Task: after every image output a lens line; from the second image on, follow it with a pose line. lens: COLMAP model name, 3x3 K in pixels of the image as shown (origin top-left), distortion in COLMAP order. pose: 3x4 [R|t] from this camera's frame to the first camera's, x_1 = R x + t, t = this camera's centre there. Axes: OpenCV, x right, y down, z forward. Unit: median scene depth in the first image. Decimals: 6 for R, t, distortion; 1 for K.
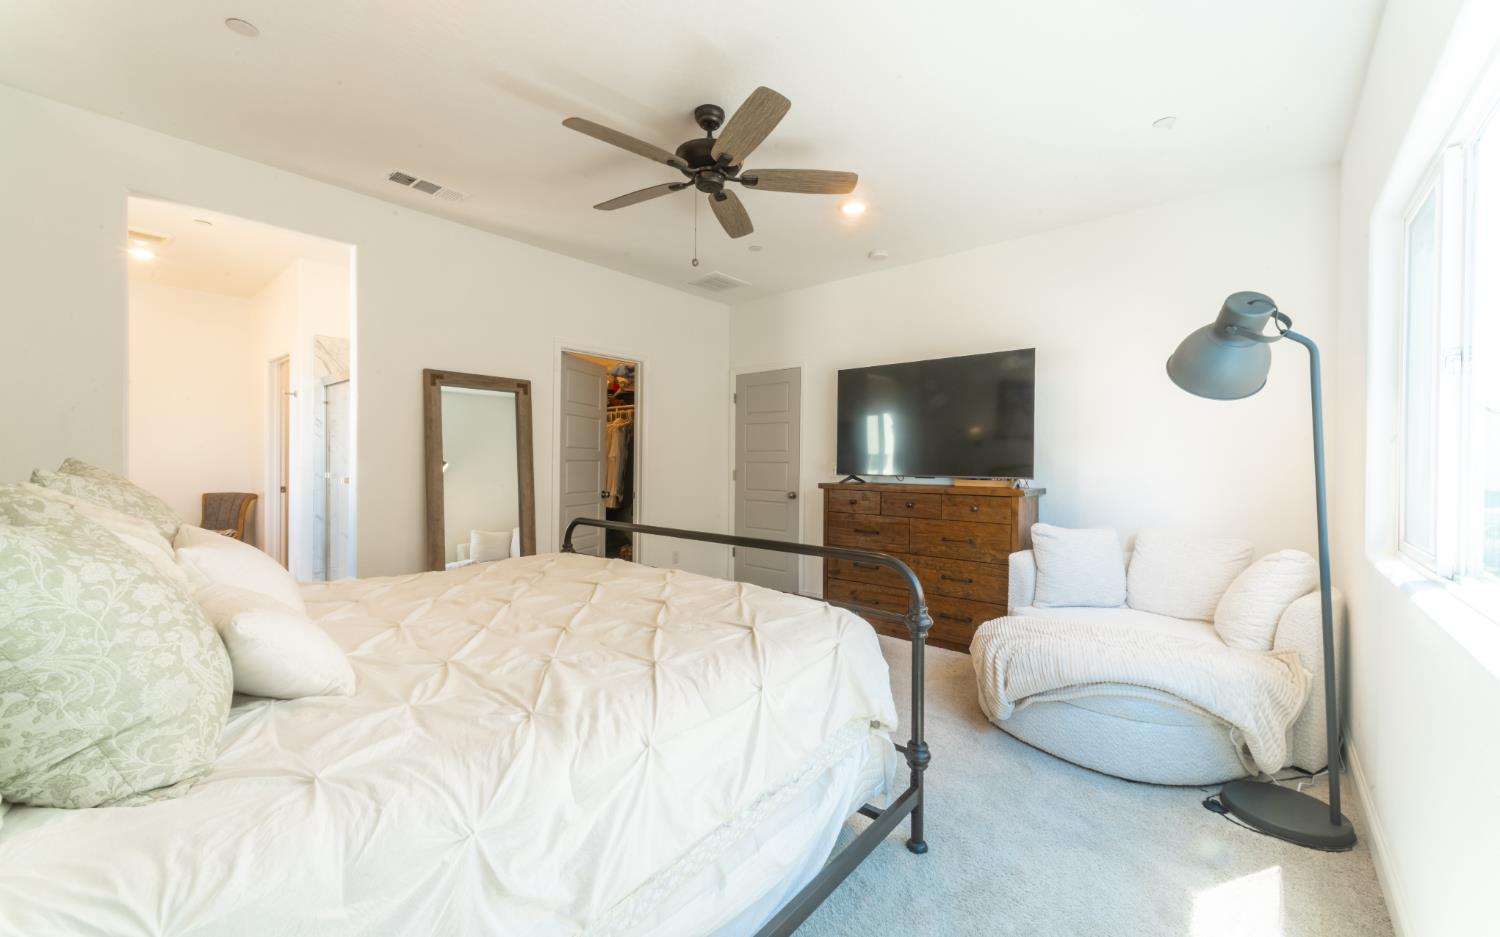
lens RADIAL K [[590.6, 0, 755.8], [0, 590.6, 464.0], [0, 0, 1]] dist [0.003710, 0.000522]
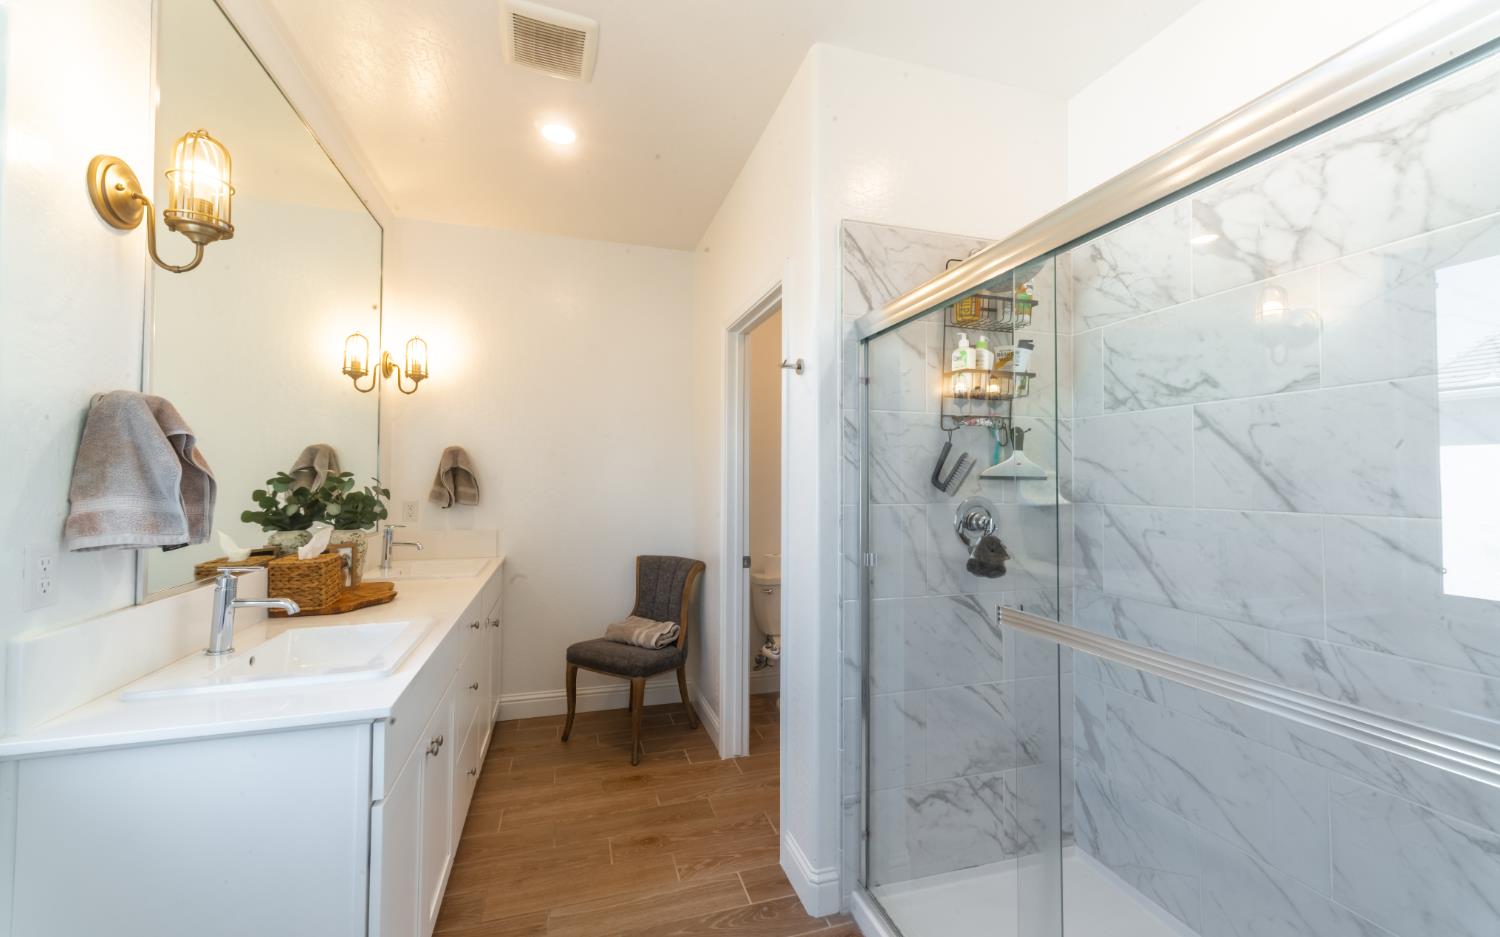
lens RADIAL K [[590.6, 0, 746.9], [0, 590.6, 469.6], [0, 0, 1]] dist [0.003710, 0.000522]
pose [[0.844992, -0.010470, -0.534676, -0.575693], [-0.003699, 0.999670, -0.025420, -0.031920], [0.534766, 0.023458, 0.844674, 0.612440]]
